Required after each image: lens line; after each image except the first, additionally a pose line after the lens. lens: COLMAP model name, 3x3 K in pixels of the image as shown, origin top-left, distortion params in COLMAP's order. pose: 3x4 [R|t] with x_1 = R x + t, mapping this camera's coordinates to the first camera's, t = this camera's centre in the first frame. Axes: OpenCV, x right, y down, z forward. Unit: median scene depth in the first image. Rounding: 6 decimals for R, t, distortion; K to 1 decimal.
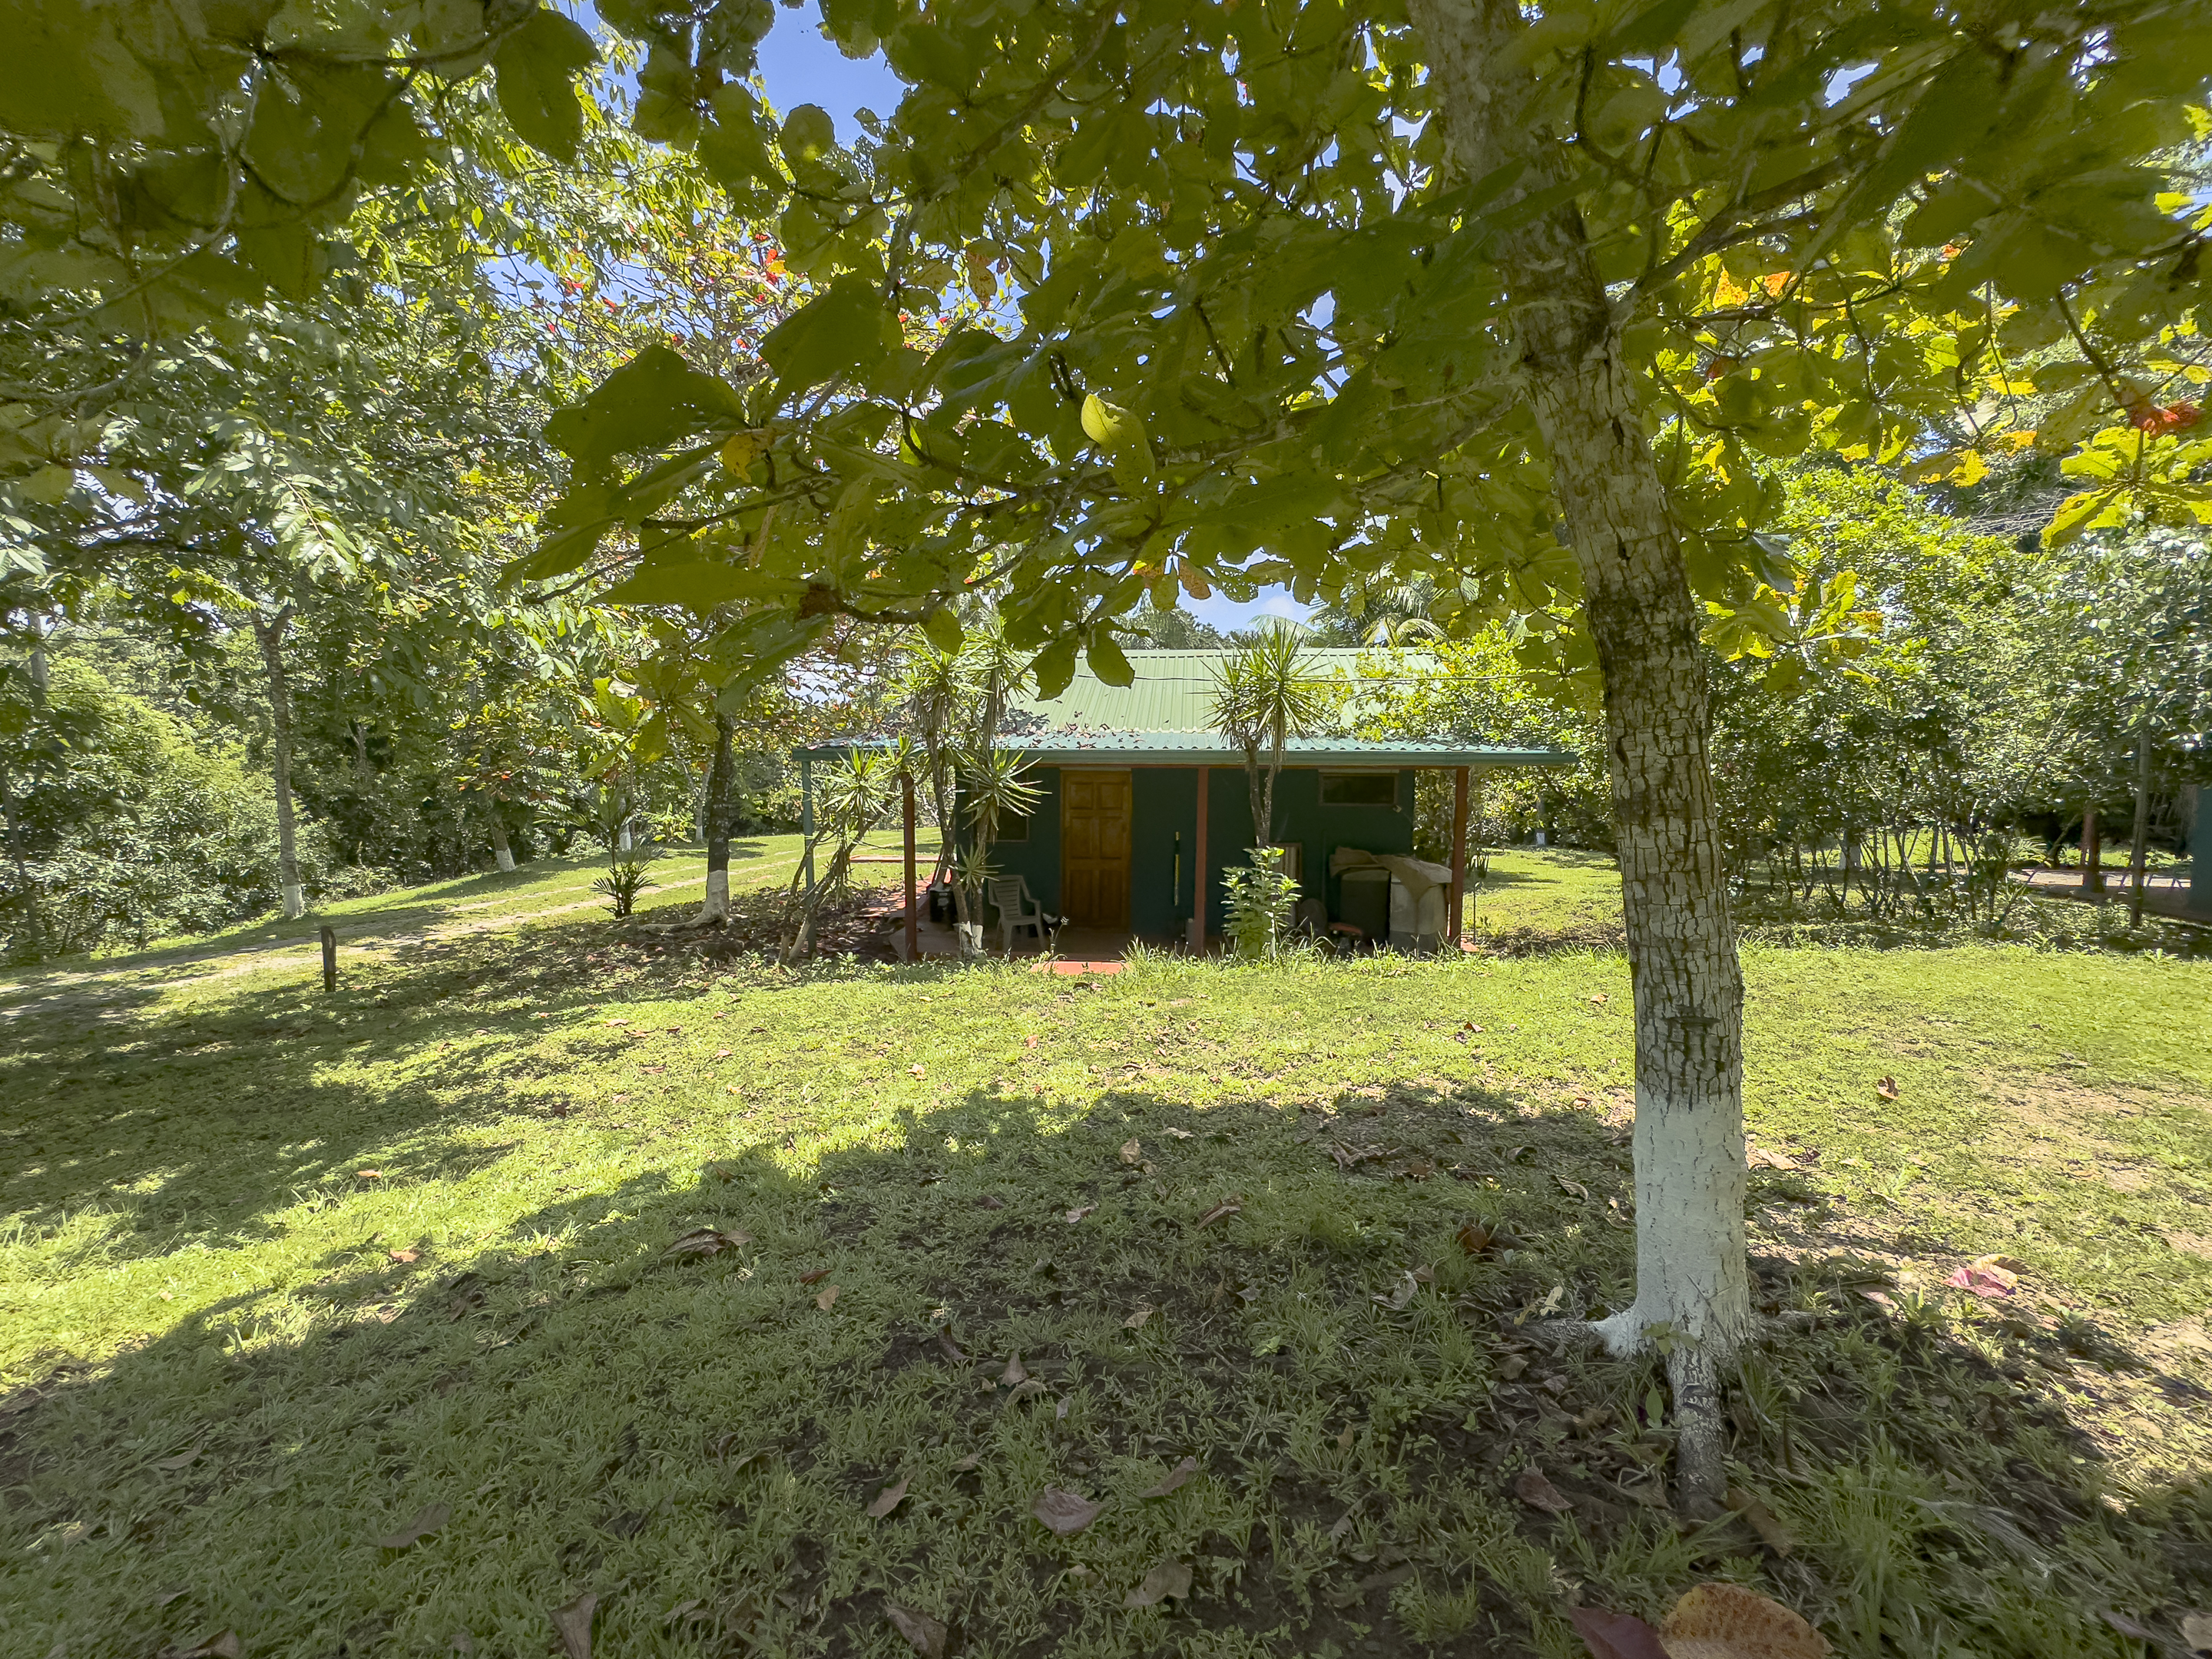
lens RADIAL K [[953.0, 0, 1130.3], [0, 953.0, 826.2], [0, 0, 1]] dist [-0.040489, 0.020377]
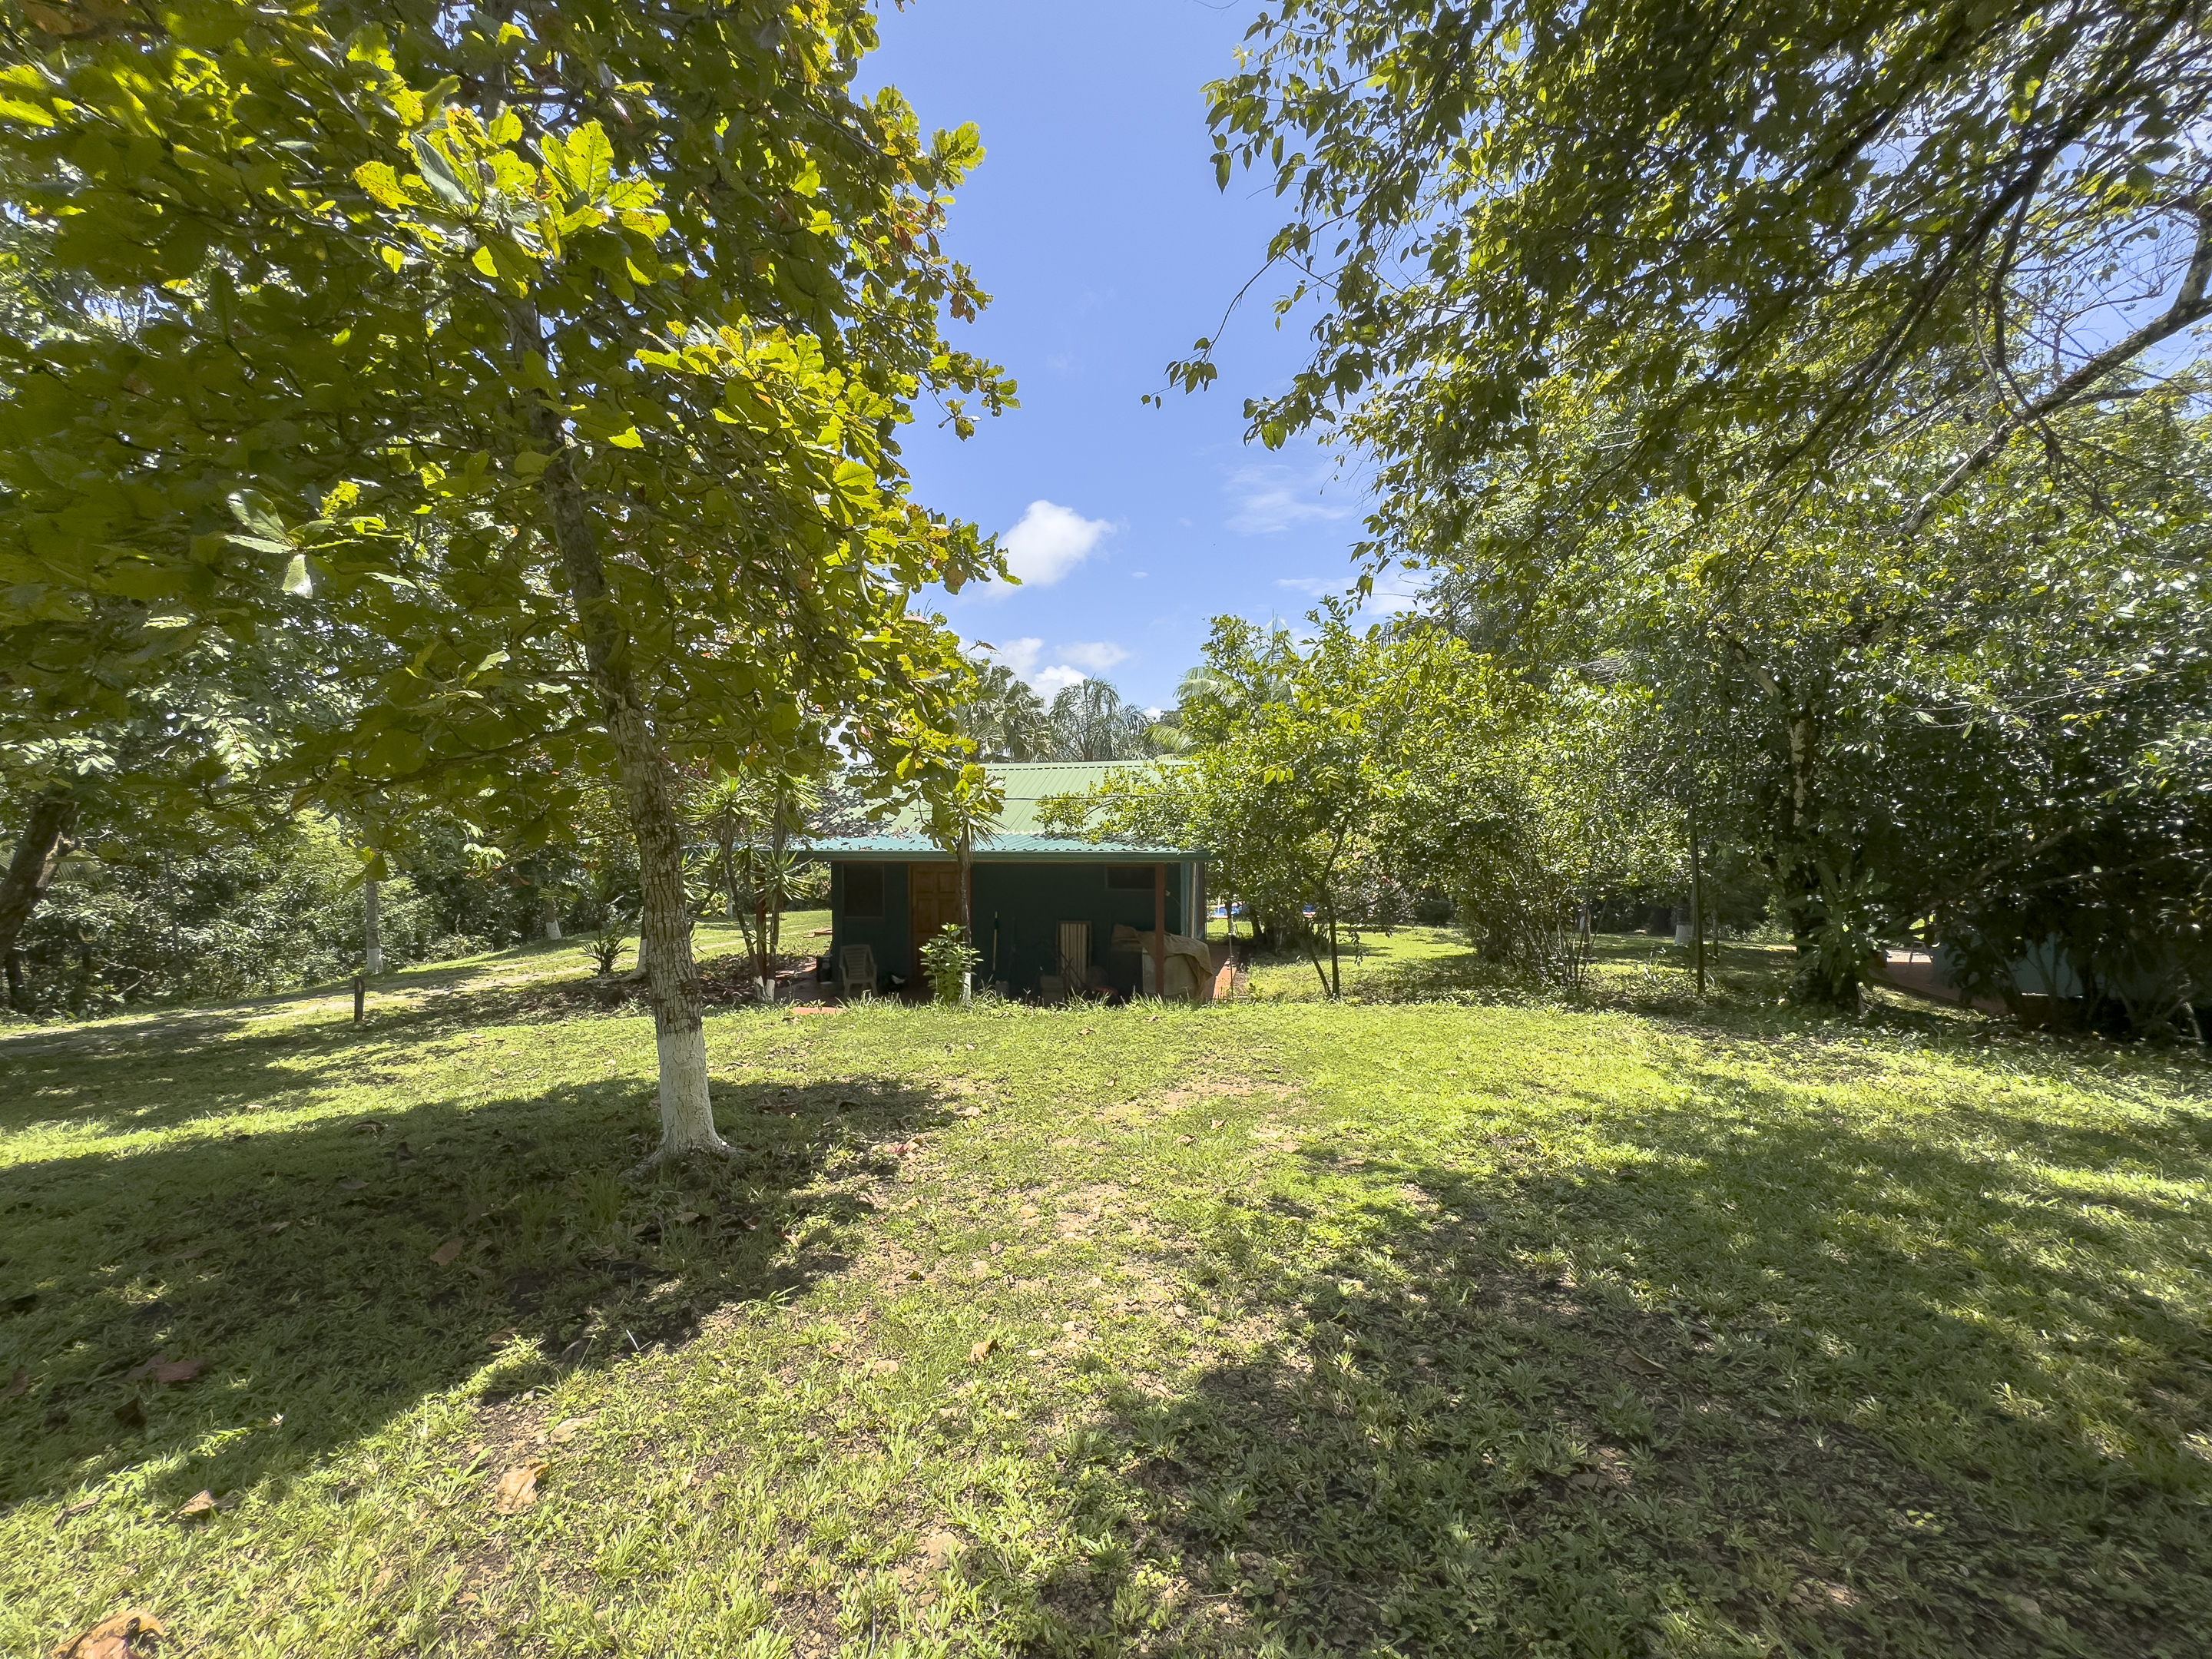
lens RADIAL K [[899.4, 0, 1111.7], [0, 899.4, 828.8], [0, 0, 1]] dist [-0.036041, 0.016784]
pose [[0.995721, -0.006904, -0.092148, 0.255552], [-0.000509, 0.996781, -0.080176, -0.004044], [0.092405, 0.079879, 0.992512, -0.142212]]
